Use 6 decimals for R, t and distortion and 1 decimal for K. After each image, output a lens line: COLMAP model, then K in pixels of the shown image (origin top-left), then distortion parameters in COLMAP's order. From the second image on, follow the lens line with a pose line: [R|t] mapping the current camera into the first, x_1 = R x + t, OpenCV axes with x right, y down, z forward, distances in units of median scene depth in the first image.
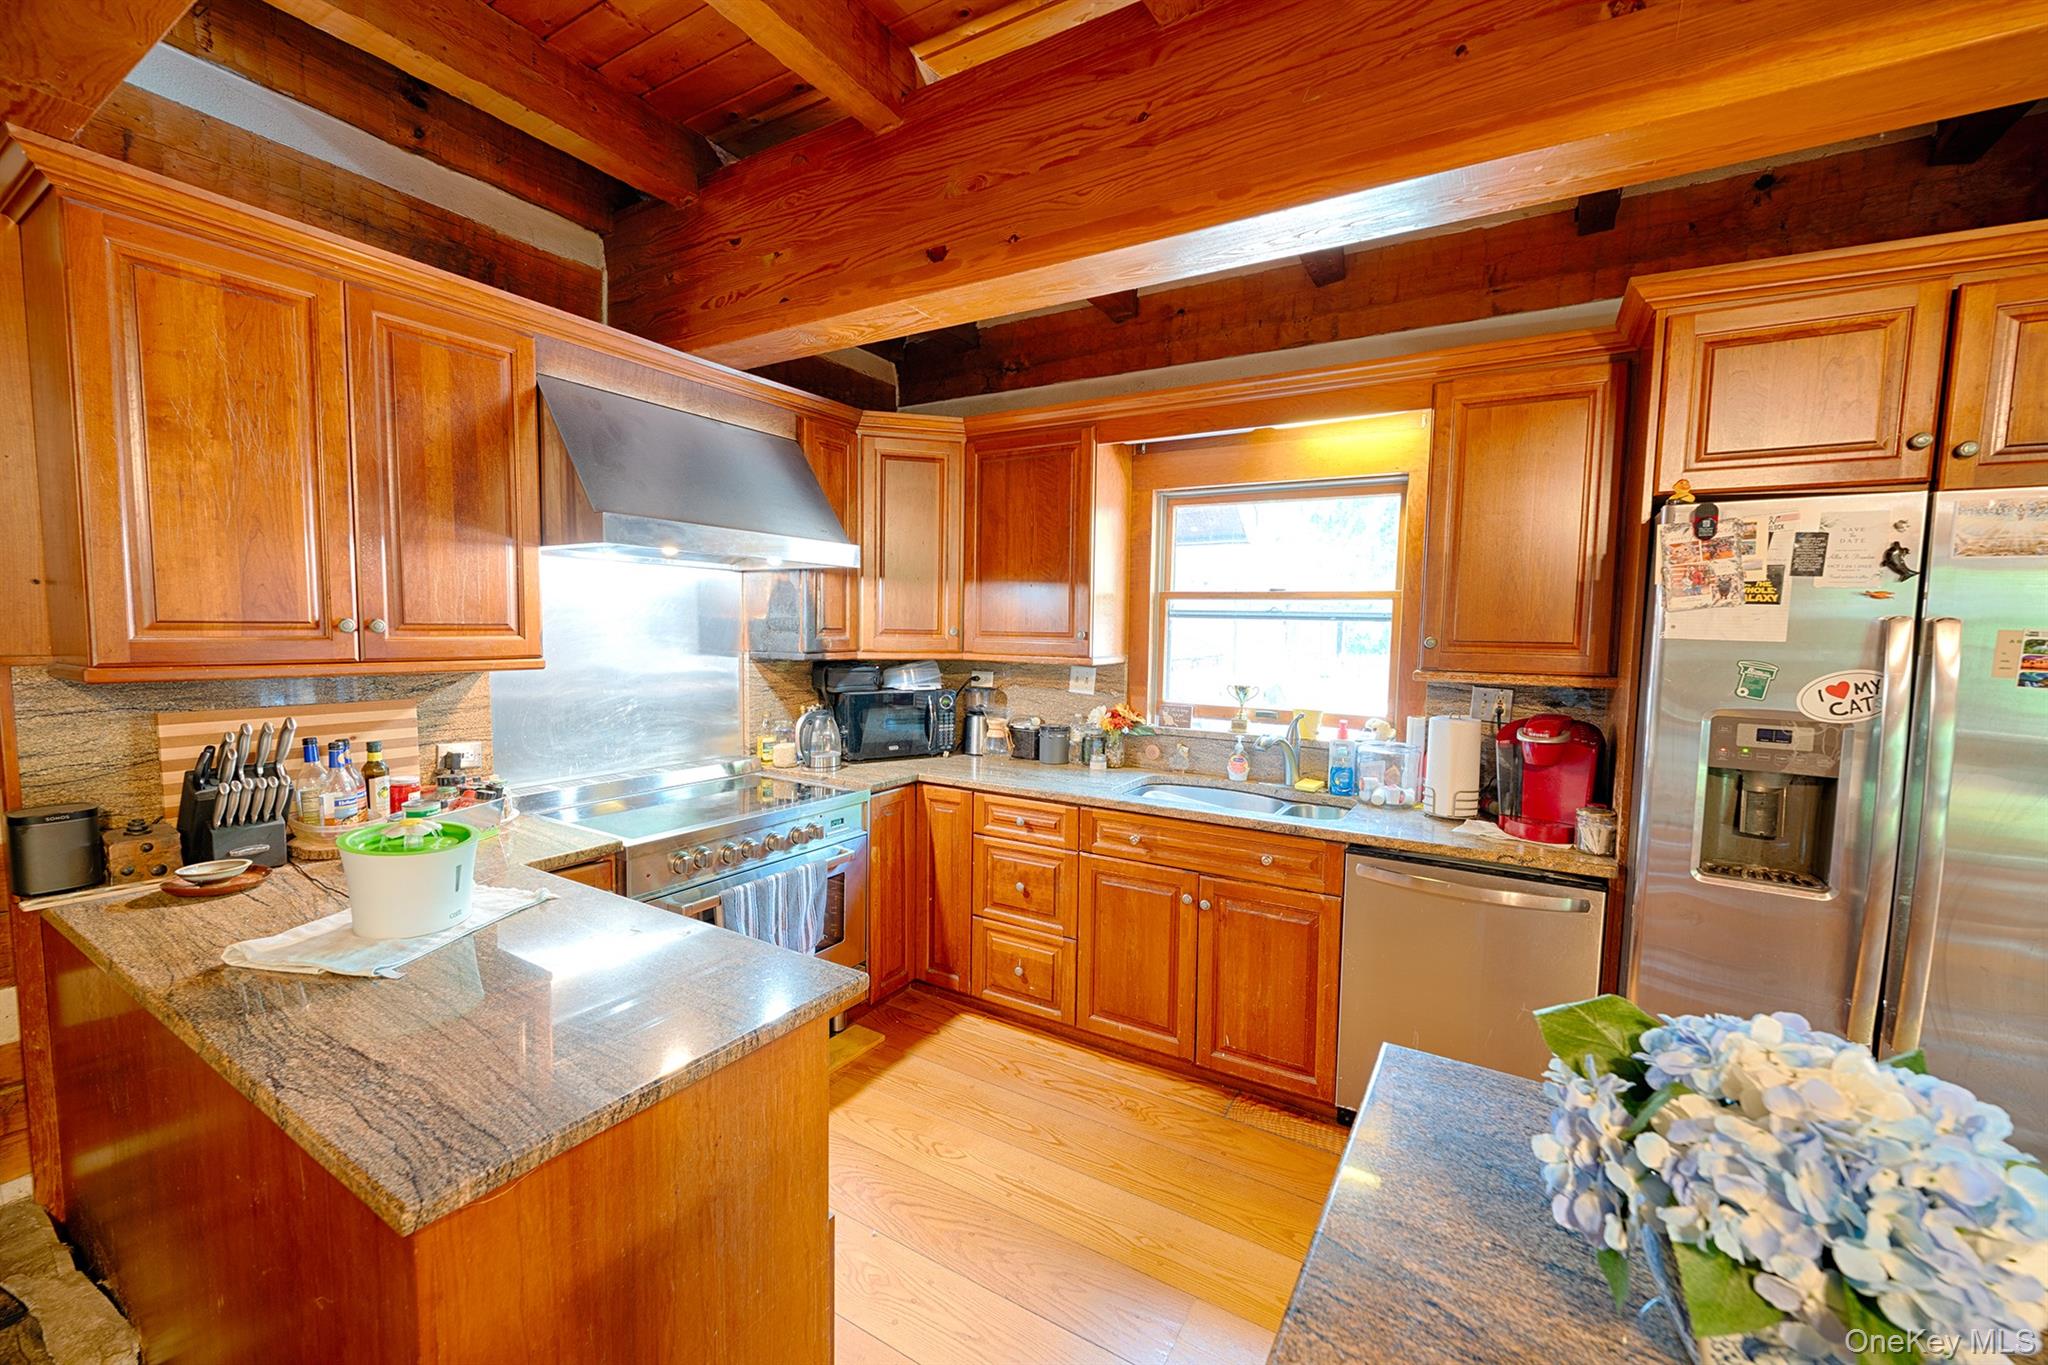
lens RADIAL K [[826.0, 0, 1015.3], [0, 826.0, 690.2], [0, 0, 1]] dist [-0.001131, -0.000298]
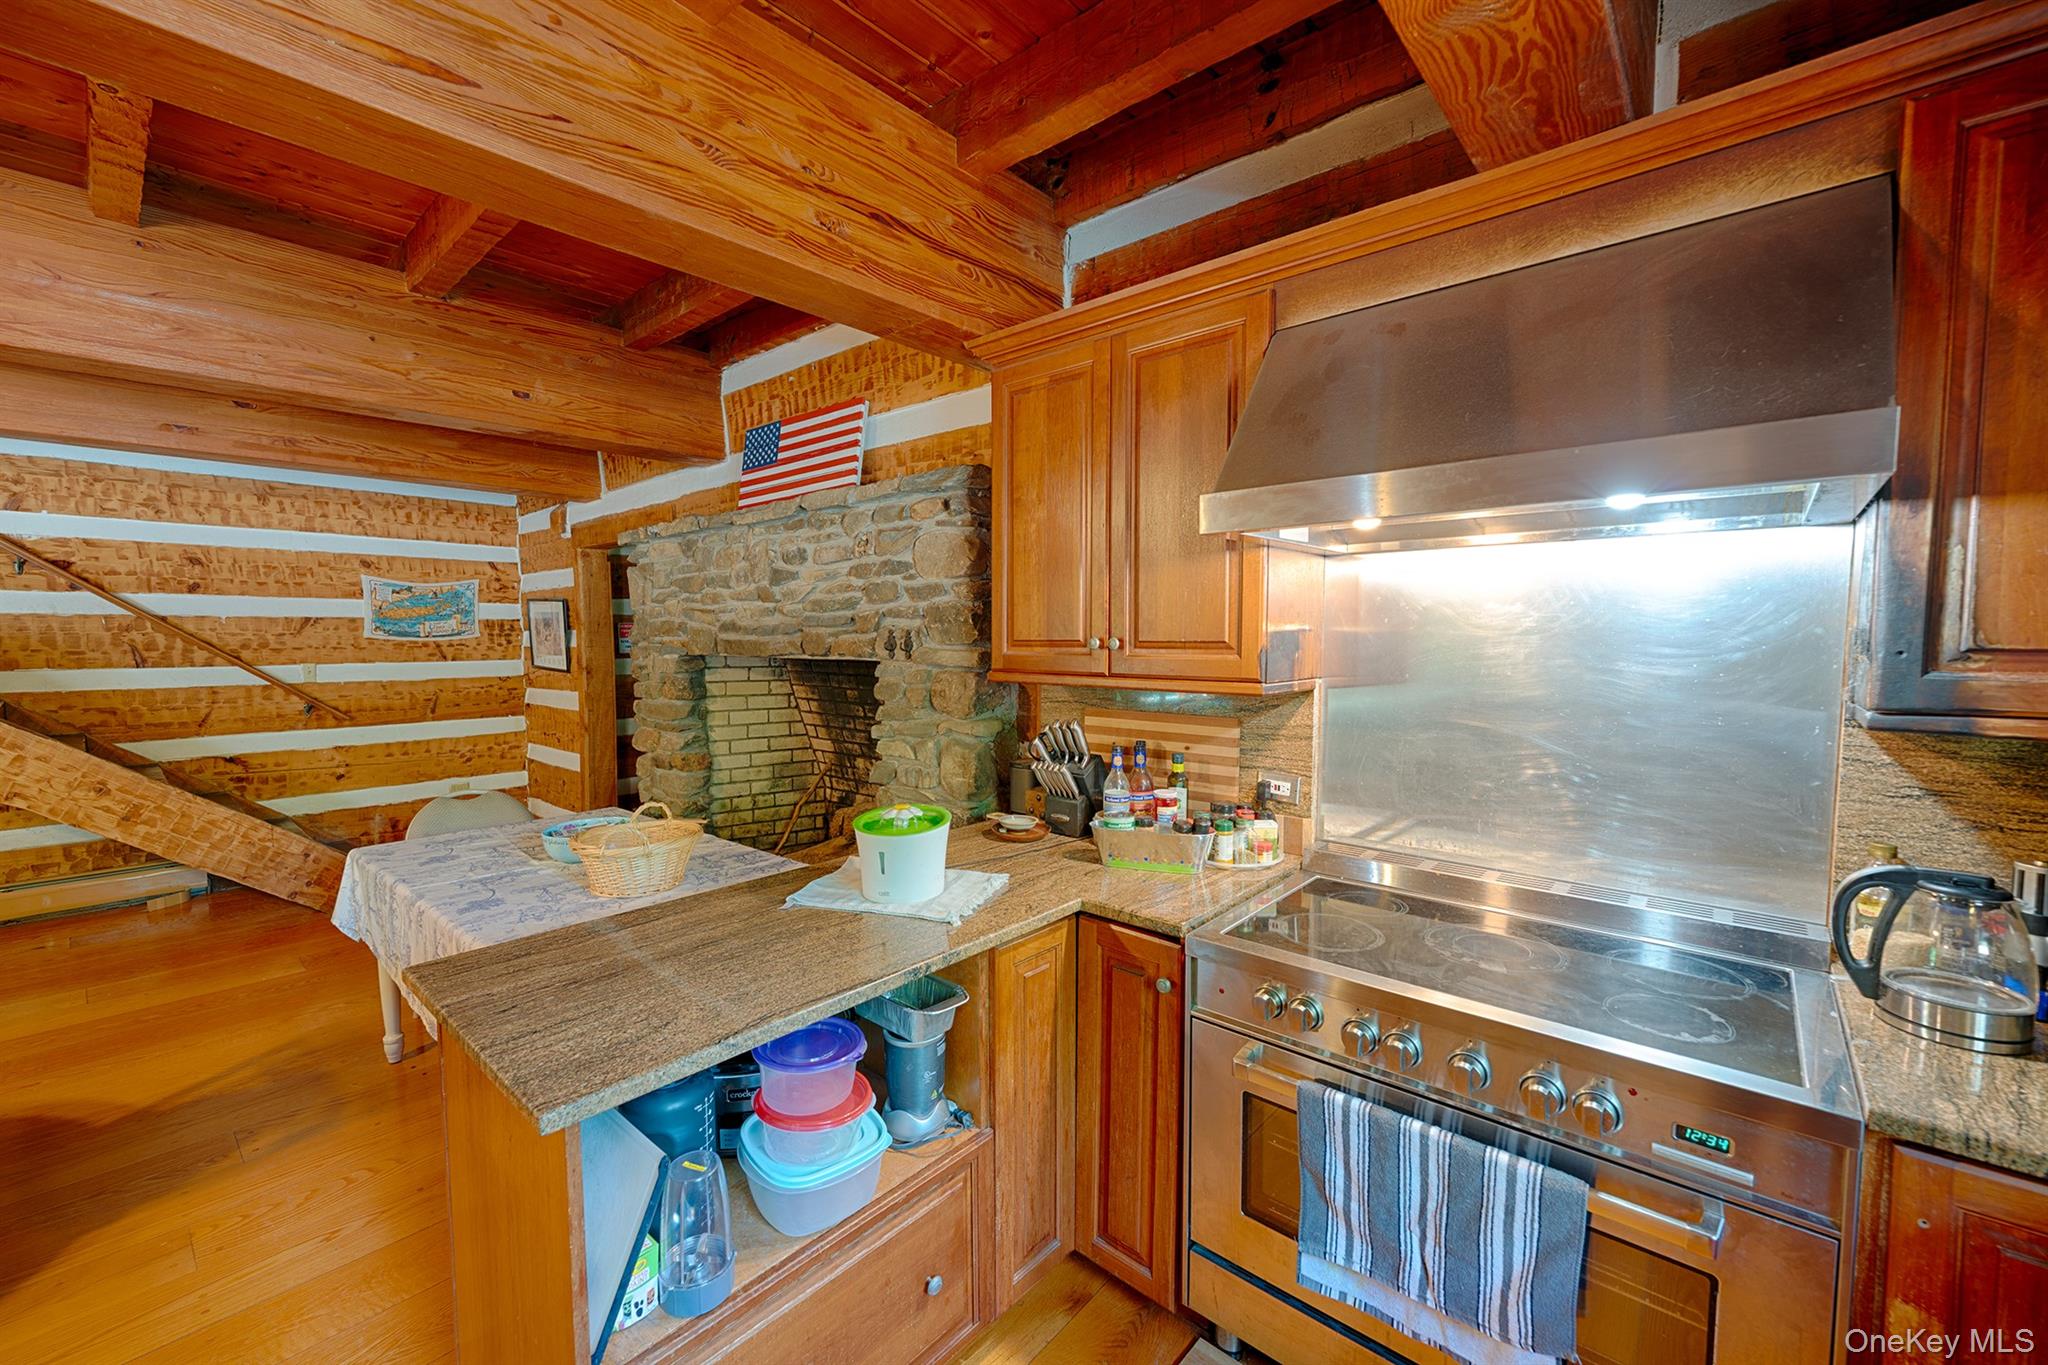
lens RADIAL K [[826.0, 0, 1019.6], [0, 826.0, 686.8], [0, 0, 1]] dist [-0.001131, -0.000298]
pose [[-0.184858, 0.048096, -0.981588, 0.258491], [-0.075323, 0.995170, 0.062946, -0.065888], [0.979875, 0.085573, -0.180342, 0.885777]]
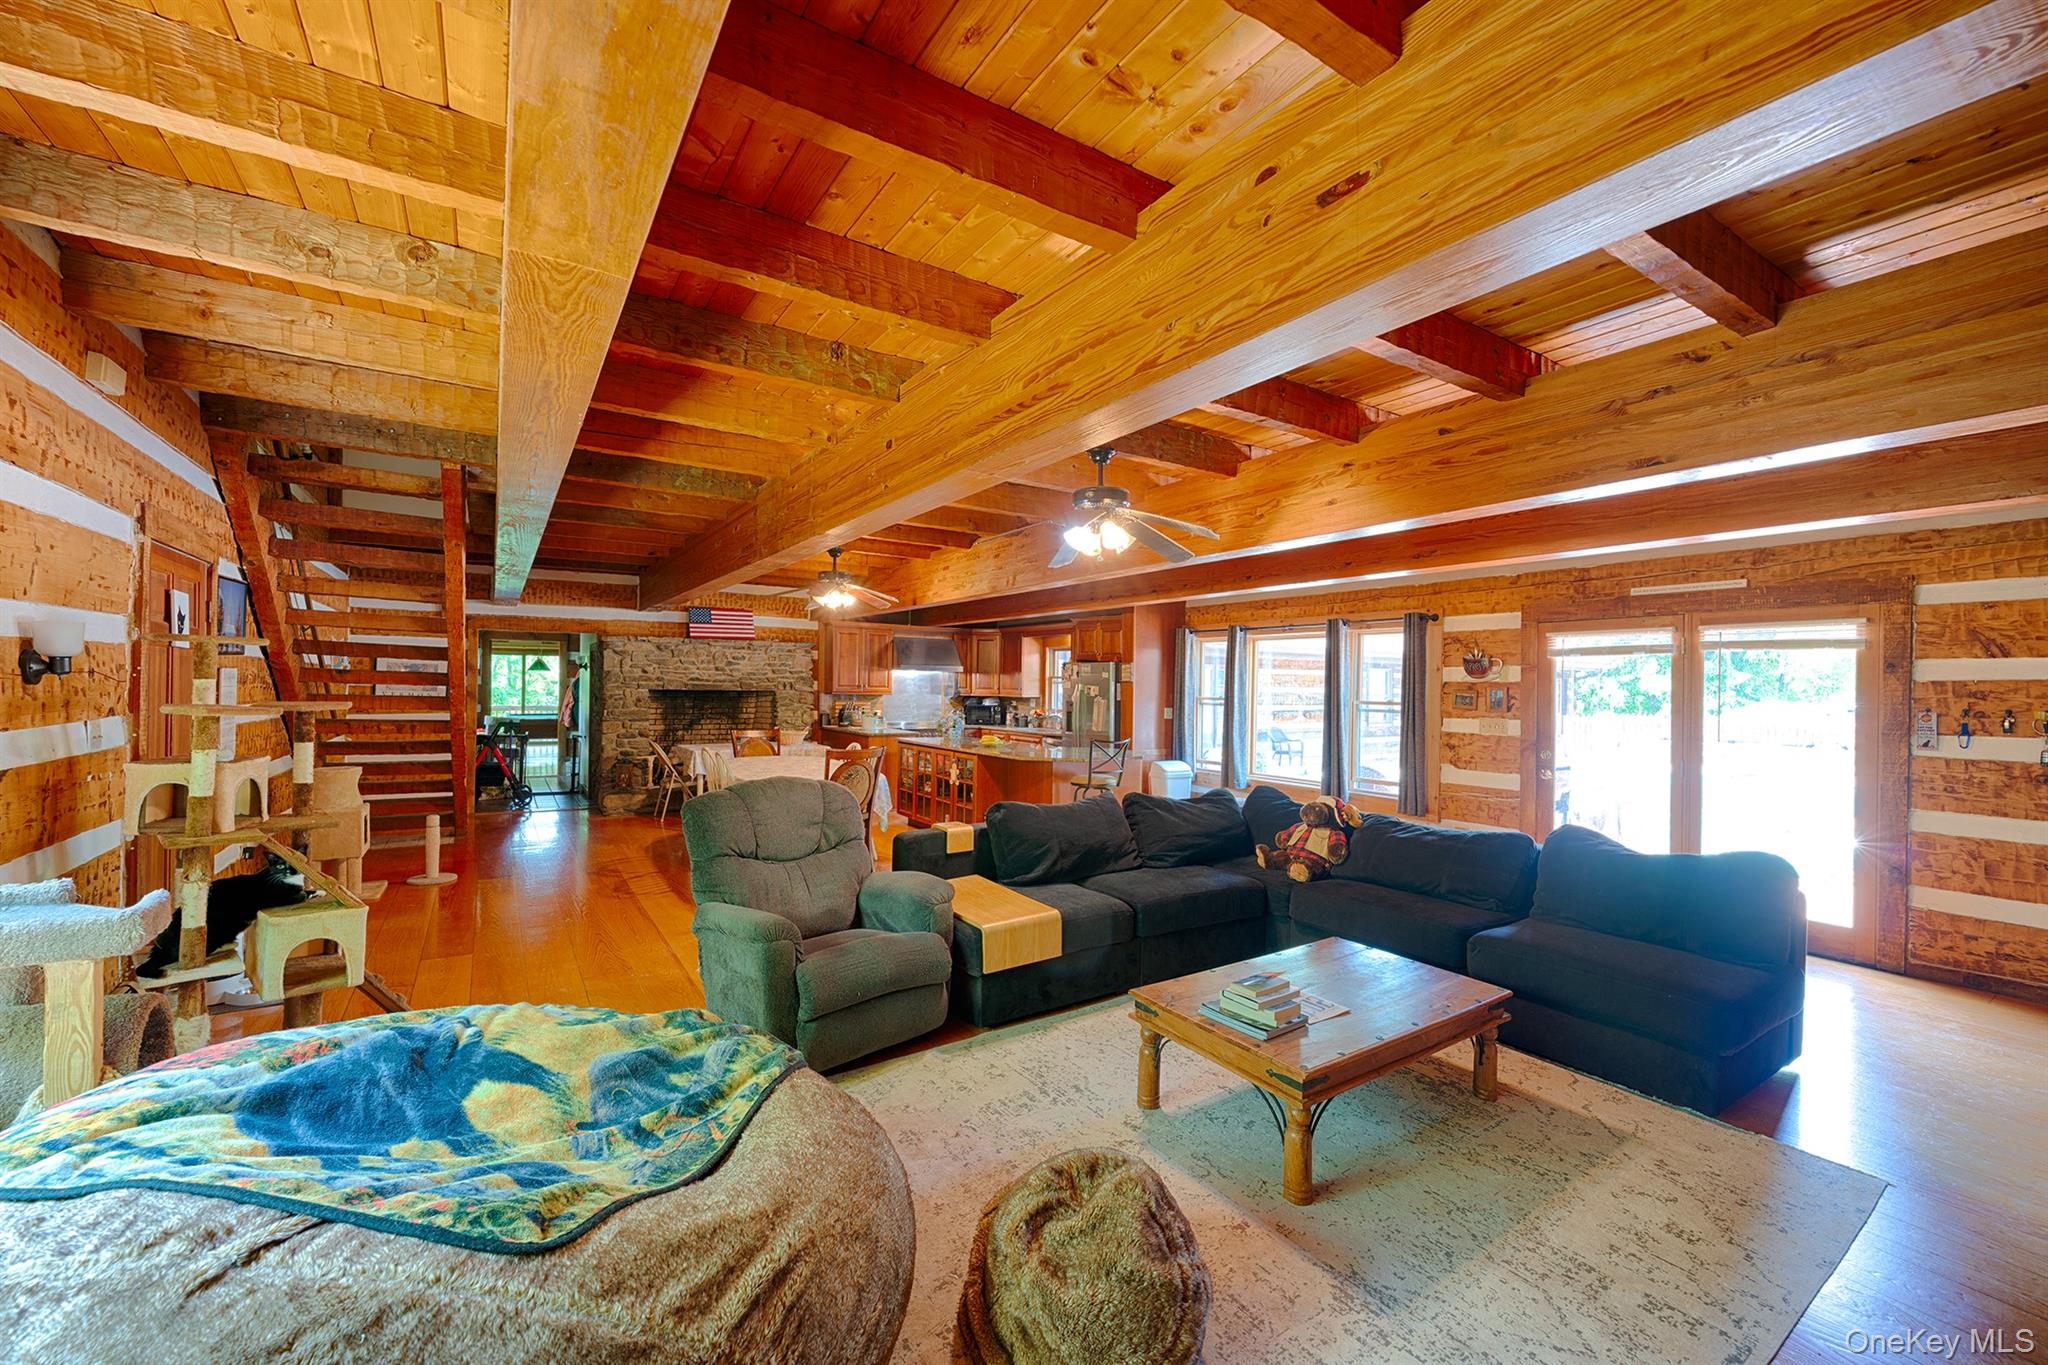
lens RADIAL K [[826.0, 0, 1025.6], [0, 826.0, 689.1], [0, 0, 1]] dist [-0.001131, -0.000298]
pose [[0.900938, -0.007776, -0.433878, 2.225956], [-0.031612, 0.996007, -0.083491, 0.317719], [0.432795, 0.088936, 0.897095, -3.002905]]
